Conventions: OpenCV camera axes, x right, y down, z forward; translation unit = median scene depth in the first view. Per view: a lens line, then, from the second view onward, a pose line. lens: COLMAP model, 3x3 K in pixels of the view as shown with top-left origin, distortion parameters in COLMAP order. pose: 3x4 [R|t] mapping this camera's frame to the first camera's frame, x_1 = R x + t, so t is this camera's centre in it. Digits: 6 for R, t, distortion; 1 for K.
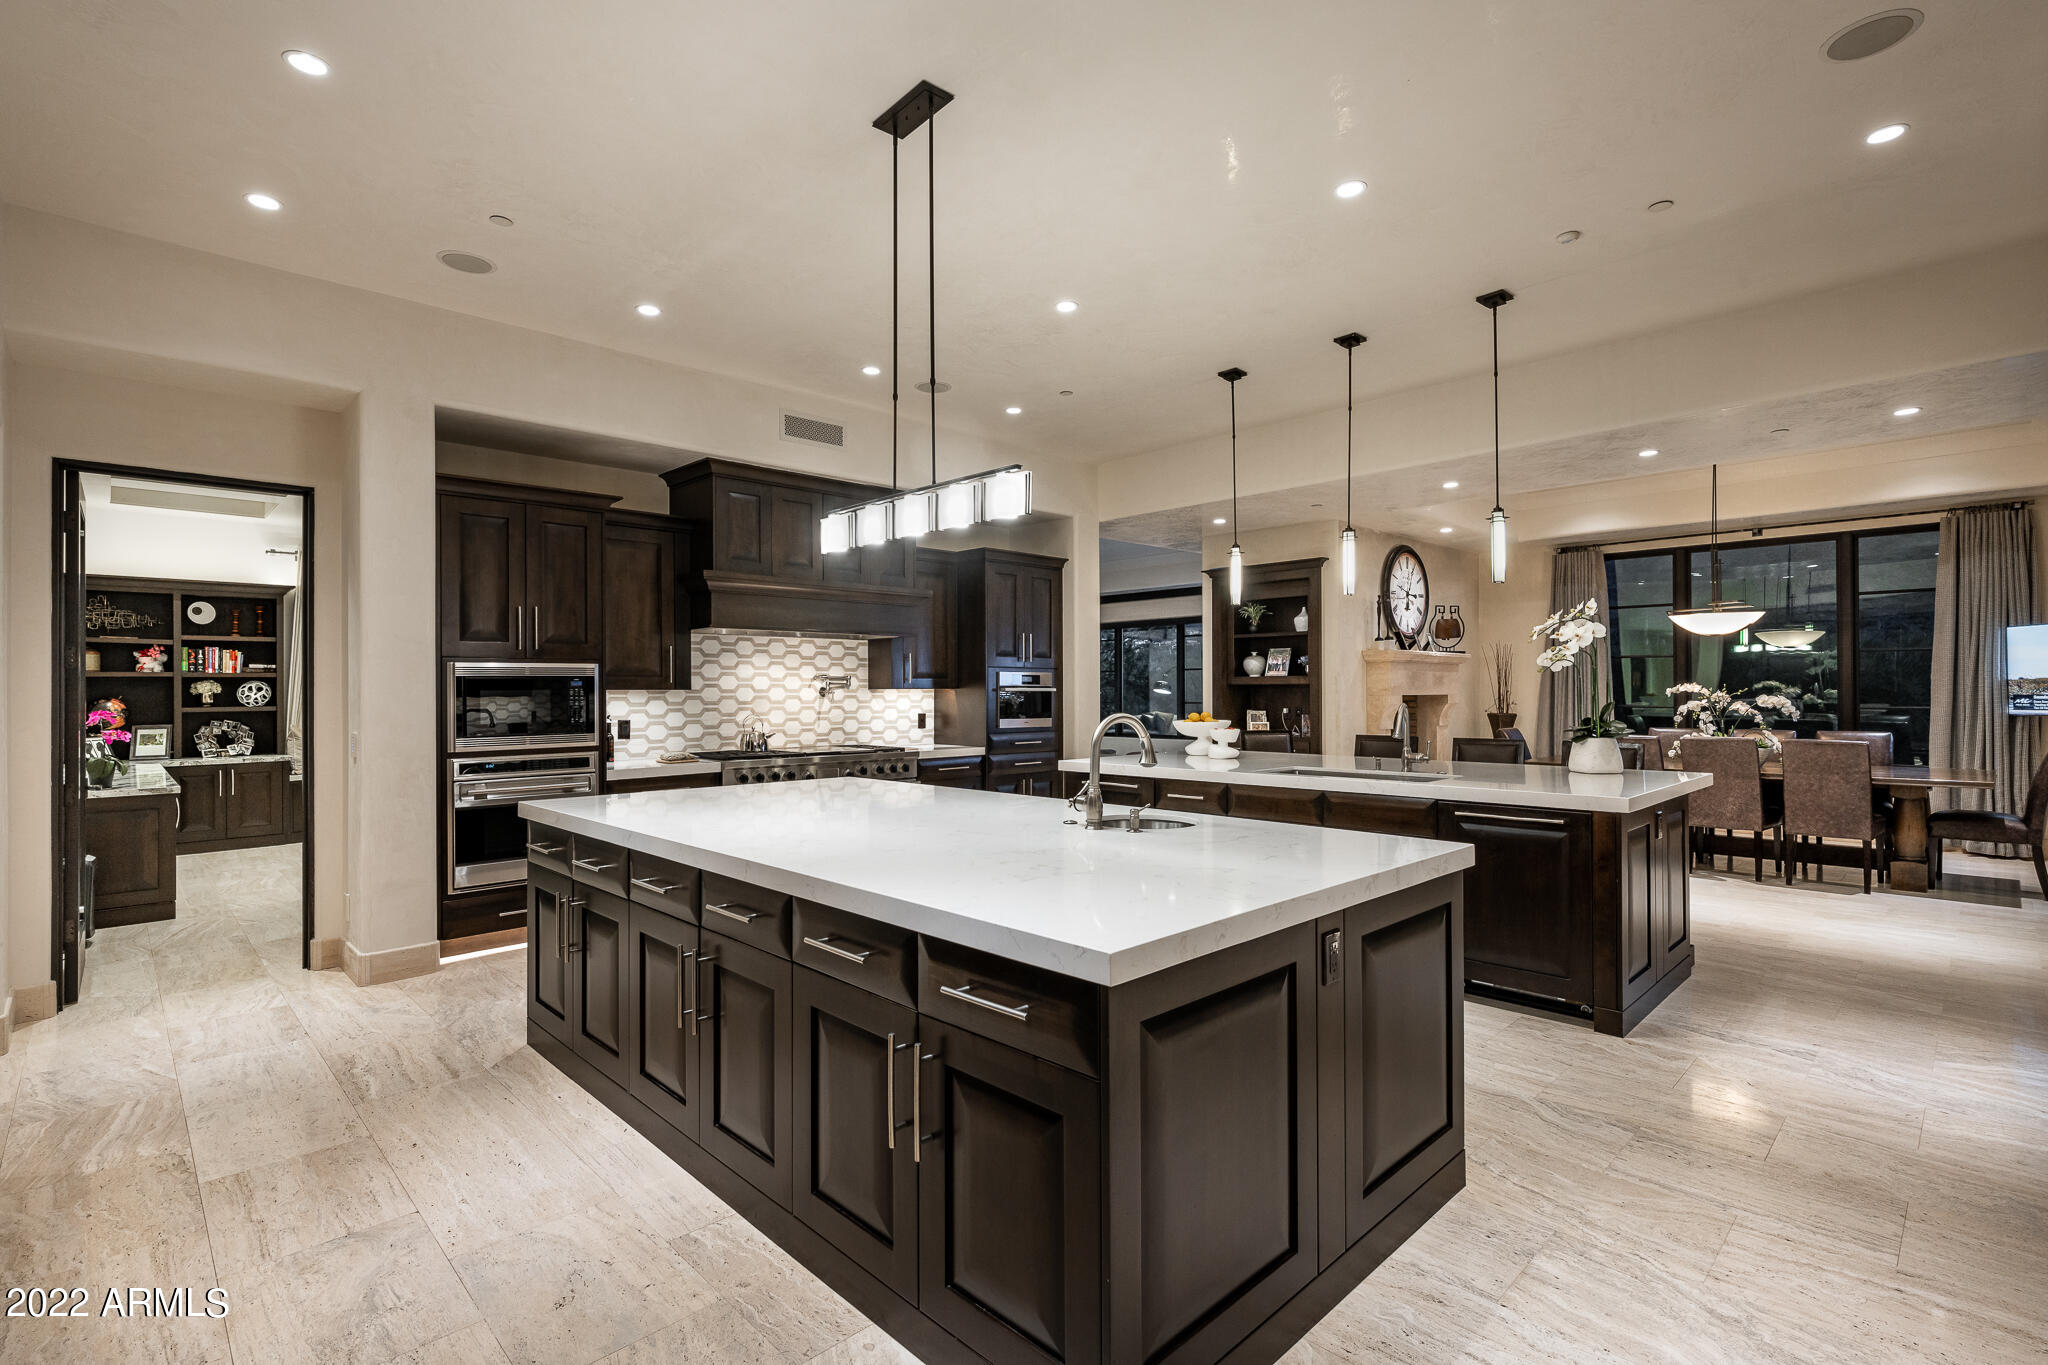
lens RADIAL K [[933.2, 0, 1003.8], [0, 933.2, 684.8], [0, 0, 1]] dist [0.000034, -0.000708]
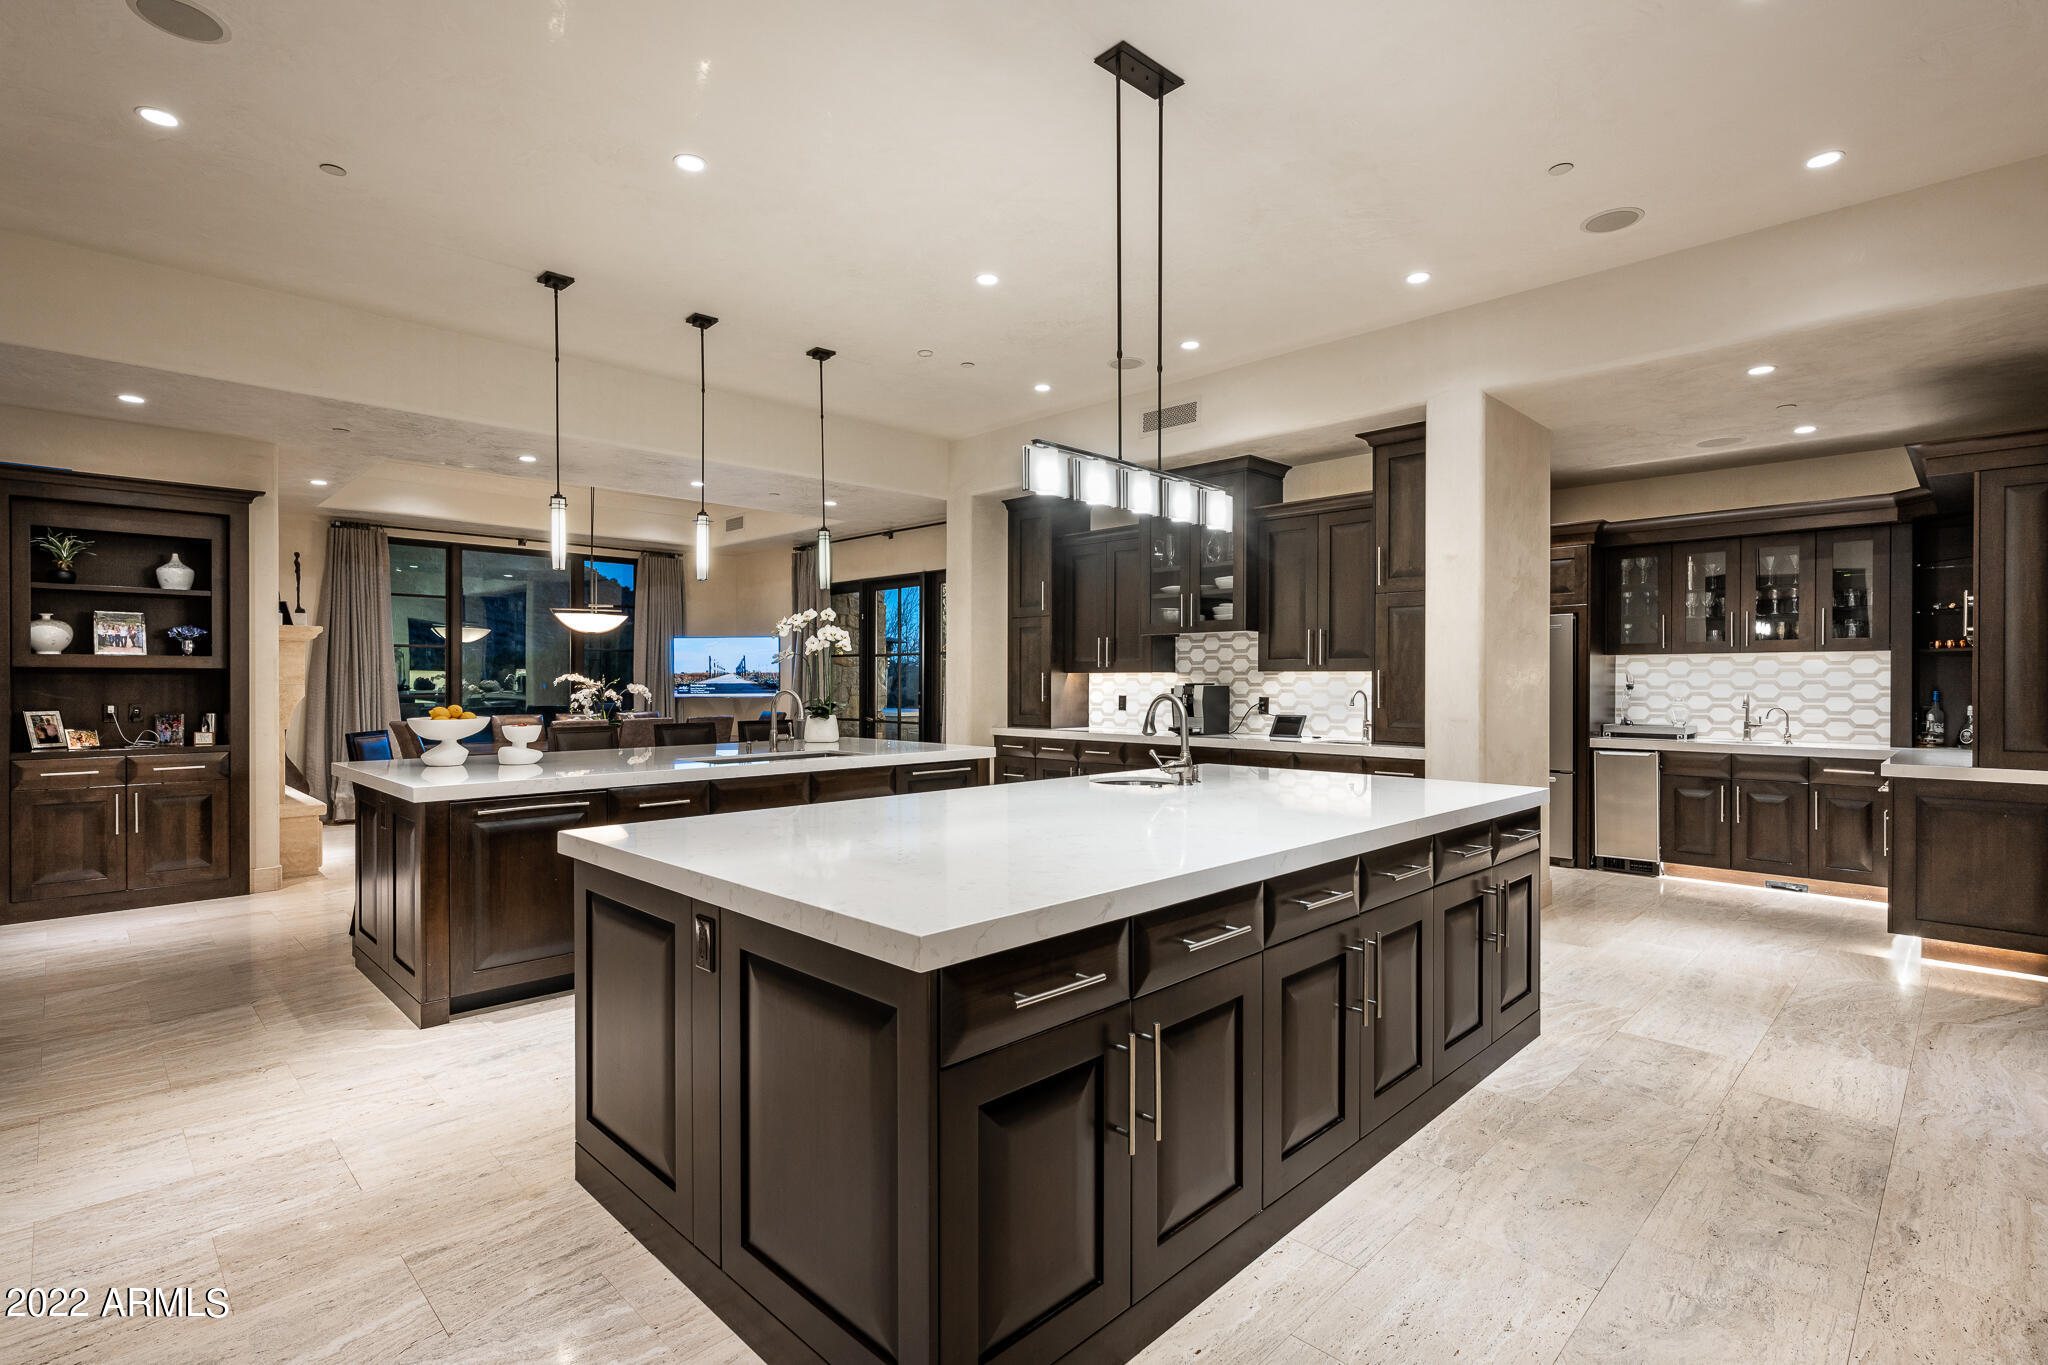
lens RADIAL K [[990.4, 0, 1004.9], [0, 990.4, 686.9], [0, 0, 1]] dist [-0.002801, 0.002605]
pose [[-0.017881, -0.002046, 0.999838, -0.536290], [-0.006690, 0.999976, 0.001926, 0.009534], [-0.999818, -0.006654, -0.017894, 0.553935]]
